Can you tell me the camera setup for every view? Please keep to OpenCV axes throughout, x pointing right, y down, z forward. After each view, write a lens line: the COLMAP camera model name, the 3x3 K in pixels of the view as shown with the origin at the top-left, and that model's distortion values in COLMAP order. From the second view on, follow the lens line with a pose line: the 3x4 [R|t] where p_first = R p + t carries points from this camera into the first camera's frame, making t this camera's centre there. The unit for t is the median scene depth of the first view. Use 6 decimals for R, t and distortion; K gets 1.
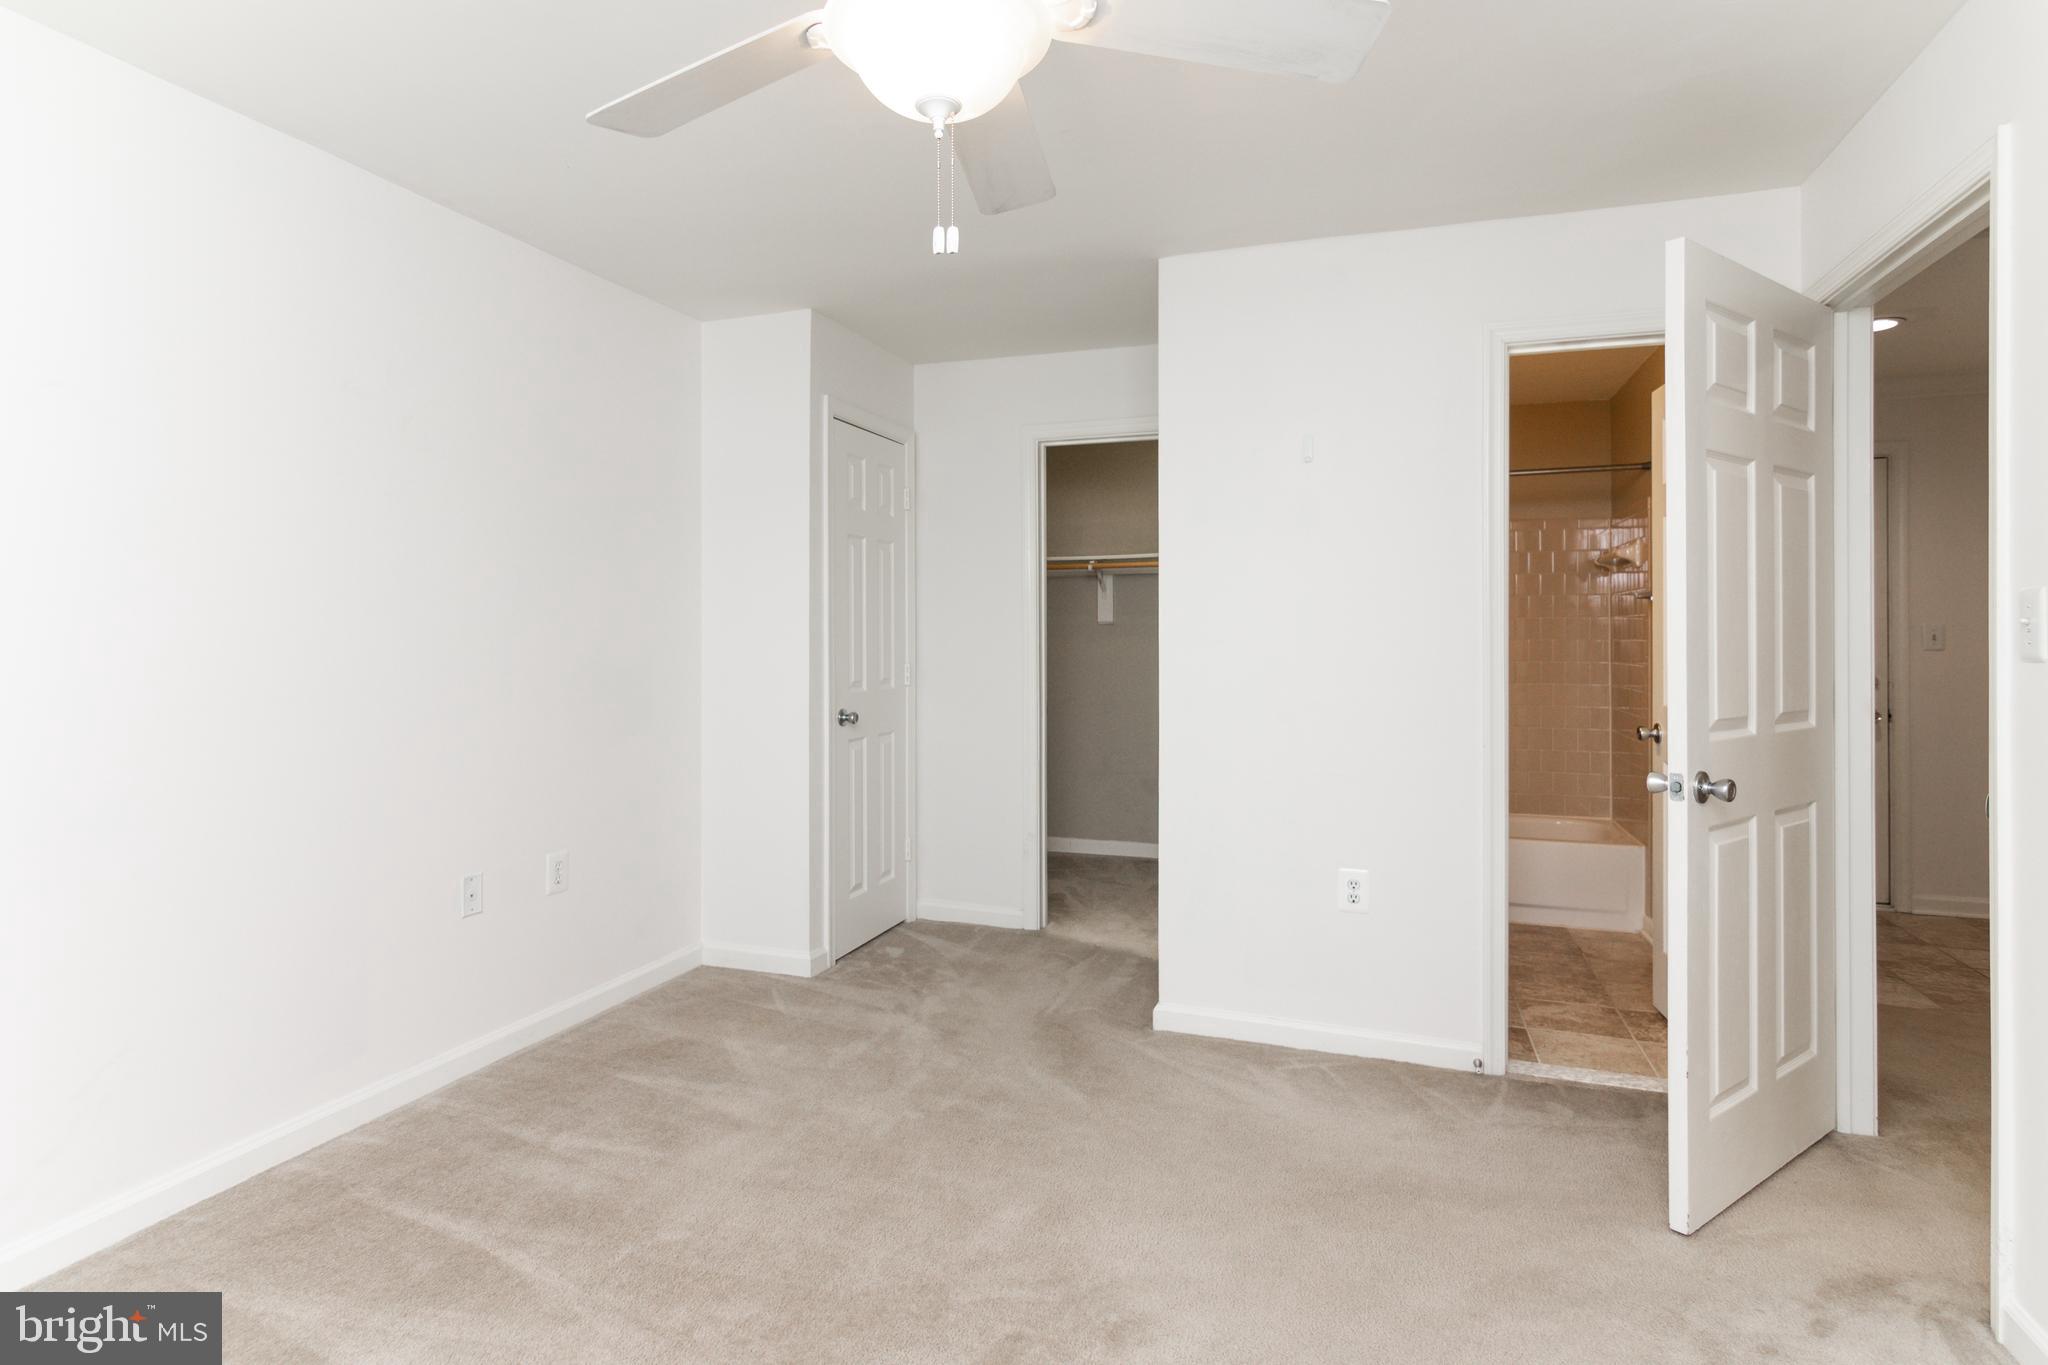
lens RADIAL K [[1053.6, 0, 1029.8], [0, 1053.6, 633.9], [0, 0, 1]] dist [0.000018, 0.000558]
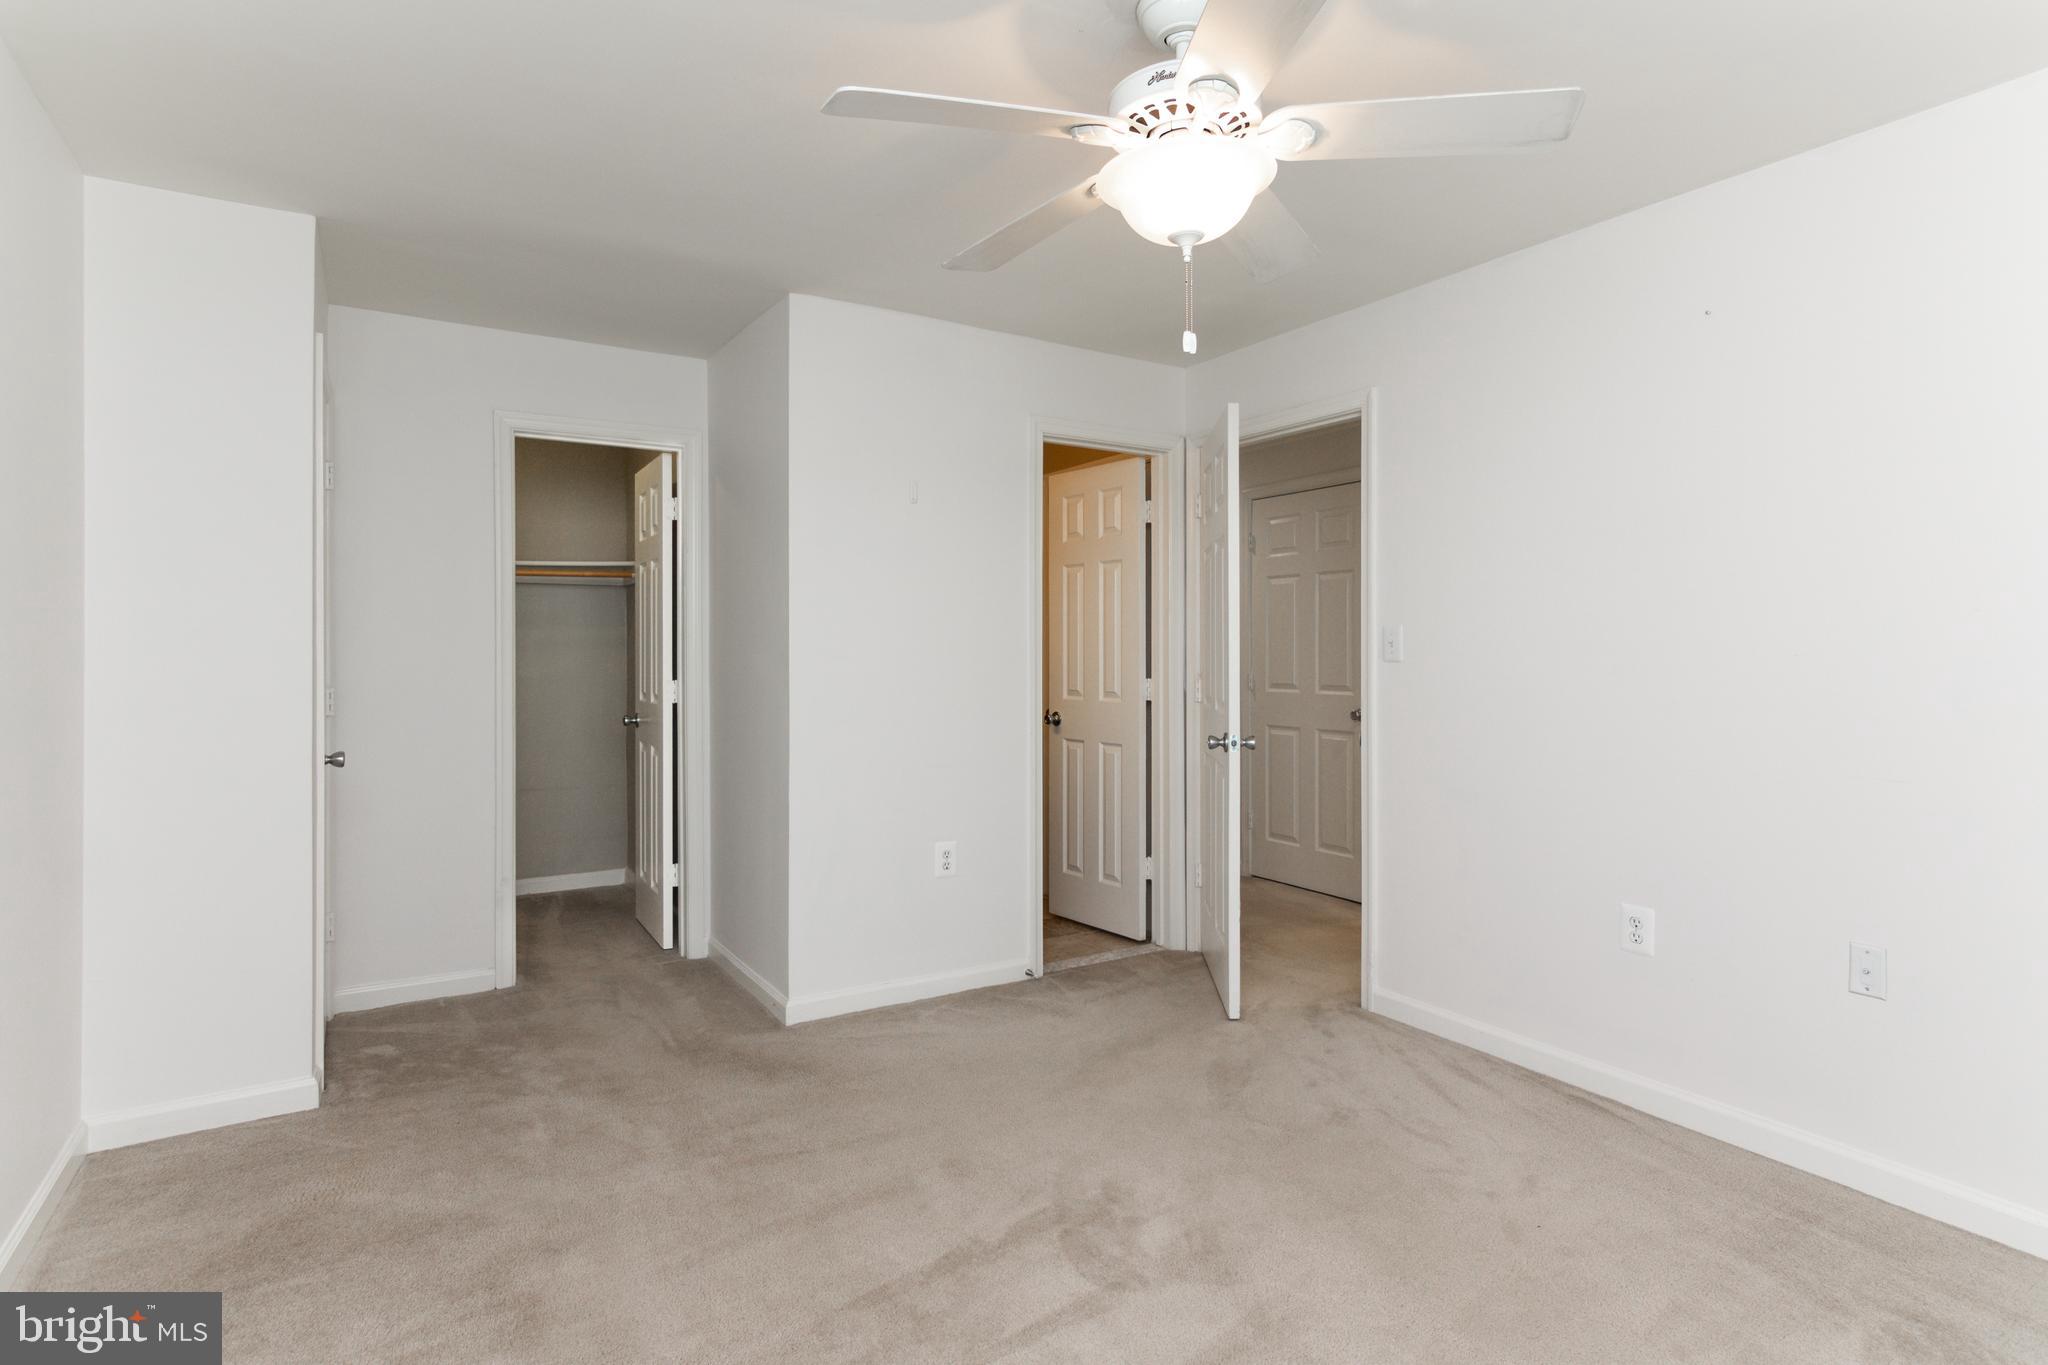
lens RADIAL K [[1097.6, 0, 971.1], [0, 1097.6, 655.2], [0, 0, 1]] dist [0.004911, 0.001357]
pose [[0.621646, -0.004152, 0.783287, -0.661019], [0.000362, 0.999987, 0.005014, 0.001507], [-0.783298, -0.002833, 0.621639, 0.188856]]
